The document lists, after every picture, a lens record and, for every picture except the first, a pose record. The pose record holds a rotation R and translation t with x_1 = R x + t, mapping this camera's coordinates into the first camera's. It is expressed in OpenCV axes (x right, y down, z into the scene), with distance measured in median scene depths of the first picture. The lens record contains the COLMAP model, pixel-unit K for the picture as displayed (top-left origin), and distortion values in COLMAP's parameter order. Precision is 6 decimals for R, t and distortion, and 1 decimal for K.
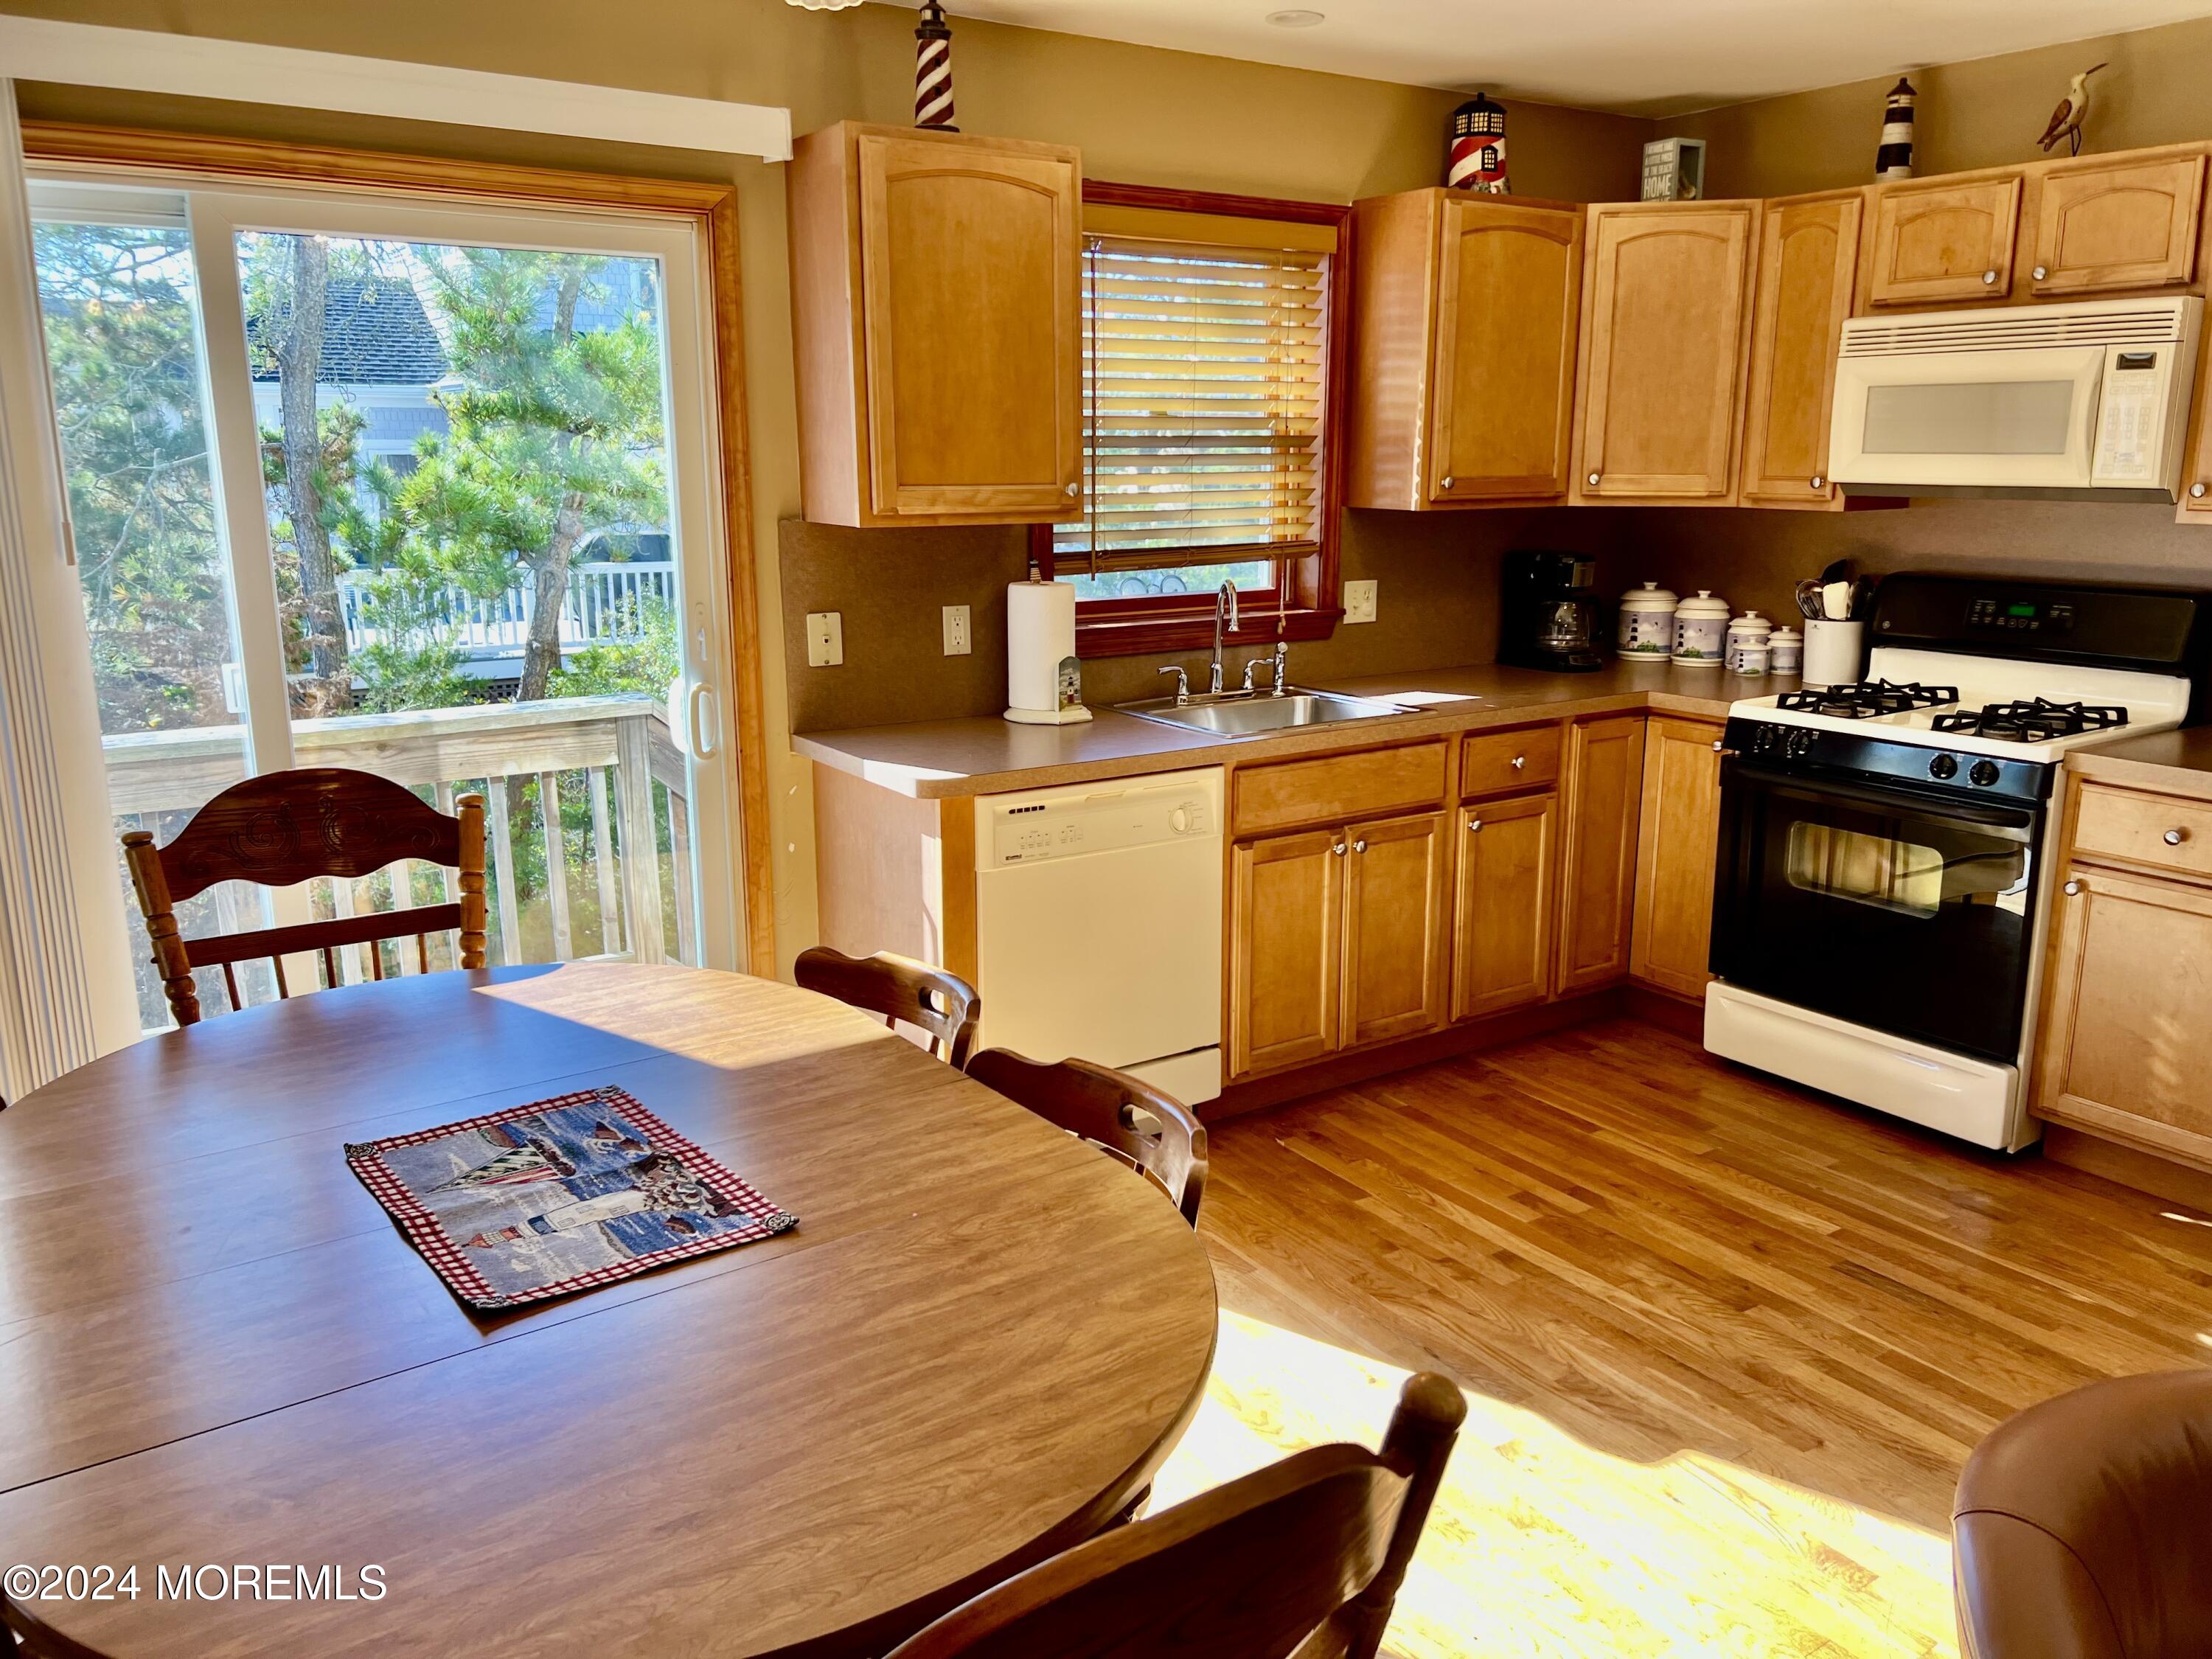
lens RADIAL K [[1663.7, 0, 1128.1], [0, 1663.7, 817.7], [0, 0, 1]] dist [0.058048, -0.067698]
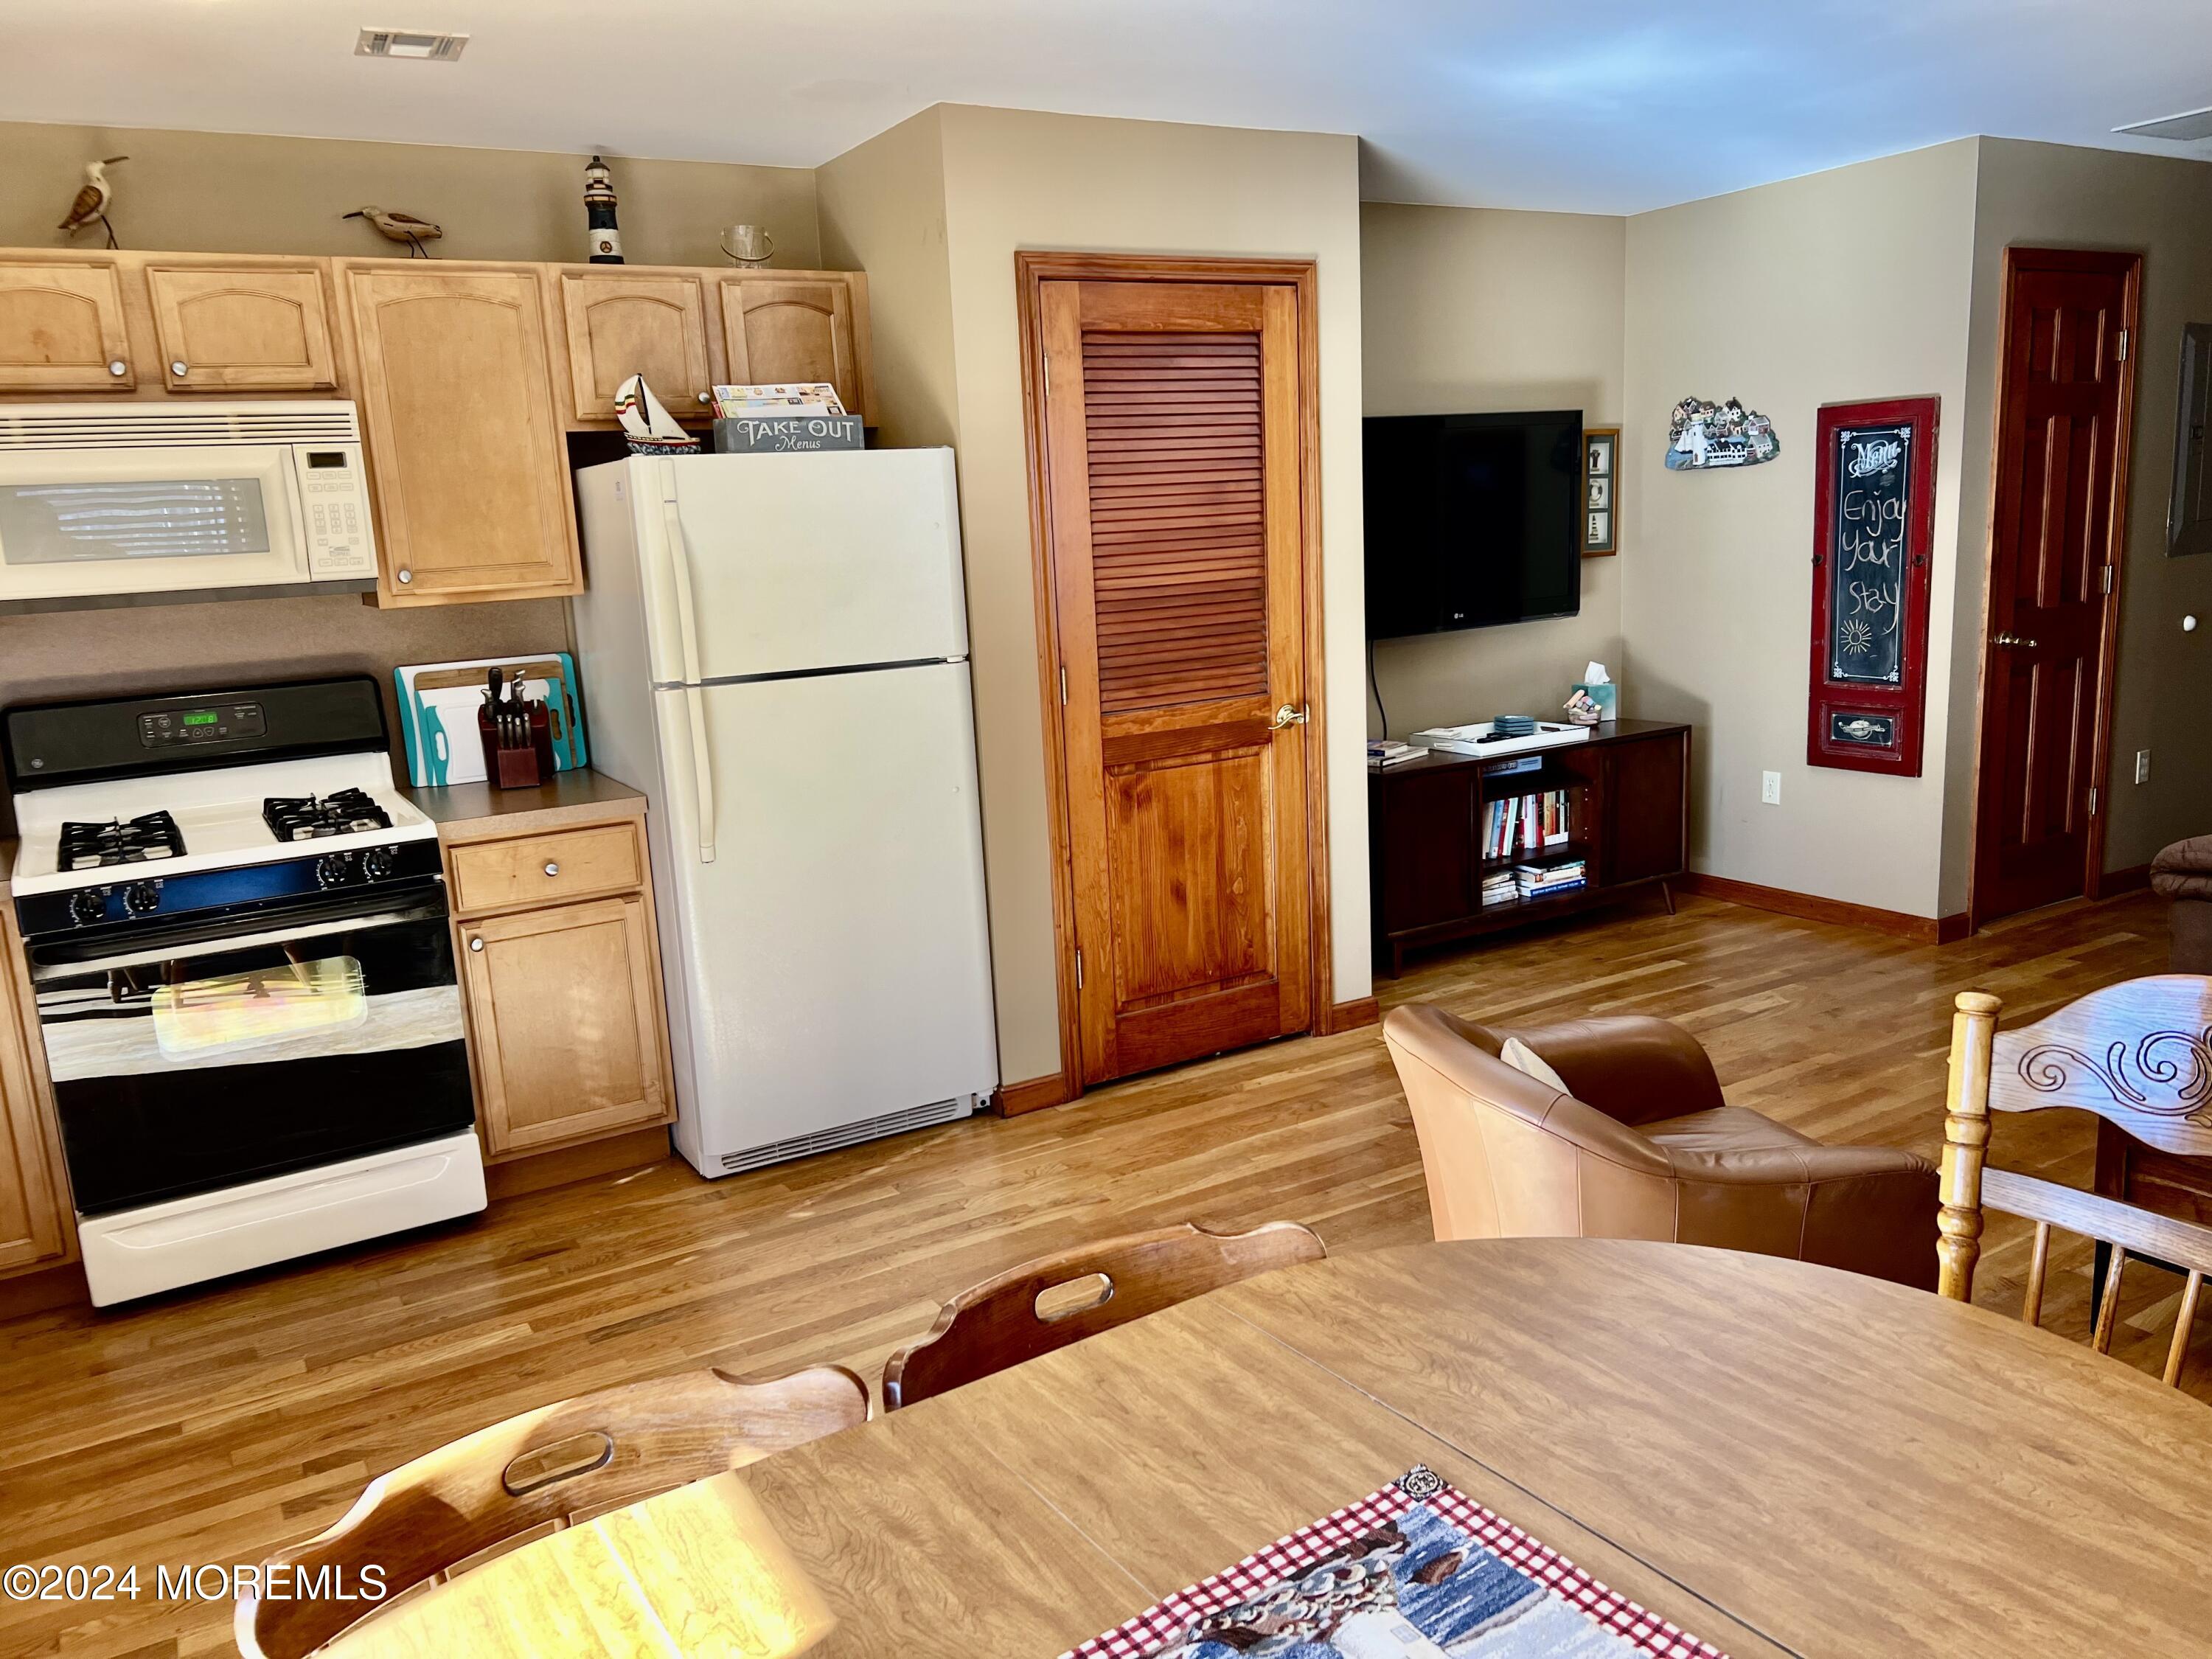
lens RADIAL K [[1663.7, 0, 1107.0], [0, 1663.7, 845.3], [0, 0, 1]] dist [0.058048, -0.067698]
pose [[0.053104, -0.205314, 0.977254, -0.412214], [0.268119, 0.945632, 0.184101, -0.098282], [-0.961921, 0.252244, 0.105265, 0.446065]]
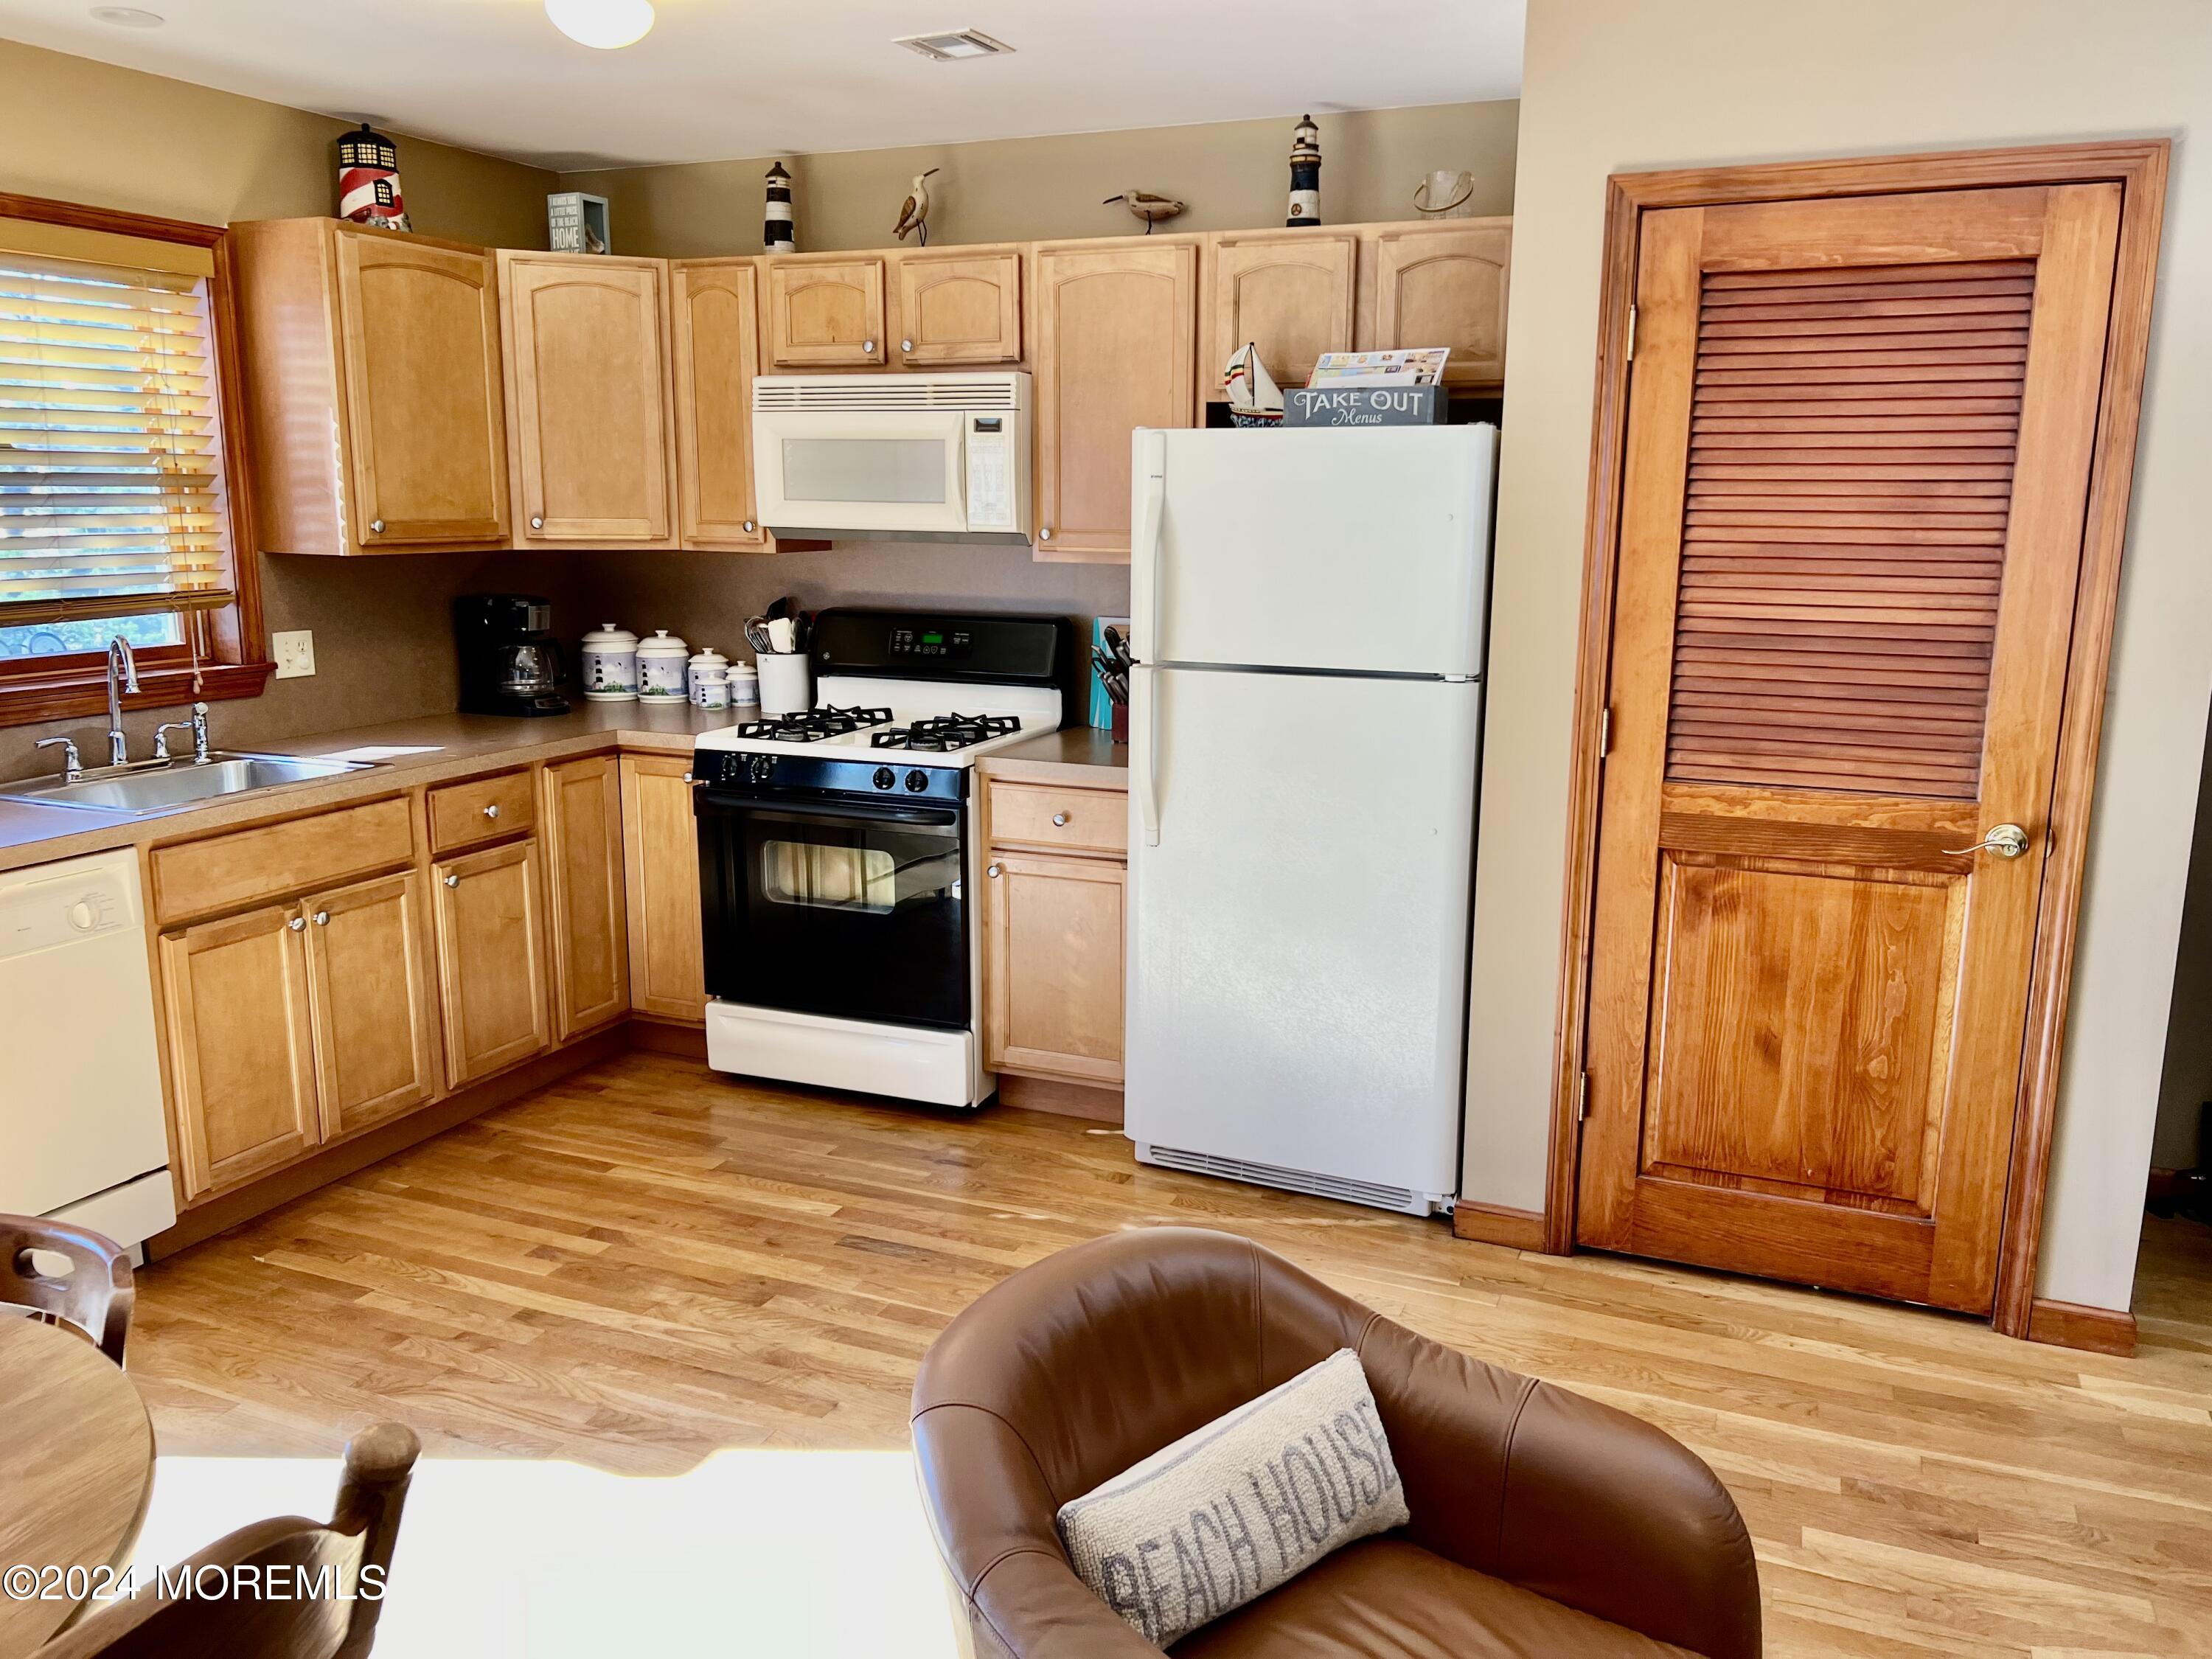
lens RADIAL K [[1663.7, 0, 1122.2], [0, 1663.7, 812.4], [0, 0, 1]] dist [0.058048, -0.067698]
pose [[0.834441, -0.098469, 0.542228, 0.011587], [0.113977, 0.993471, 0.005016, 0.004841], [-0.539182, 0.057616, 0.840216, -0.022206]]
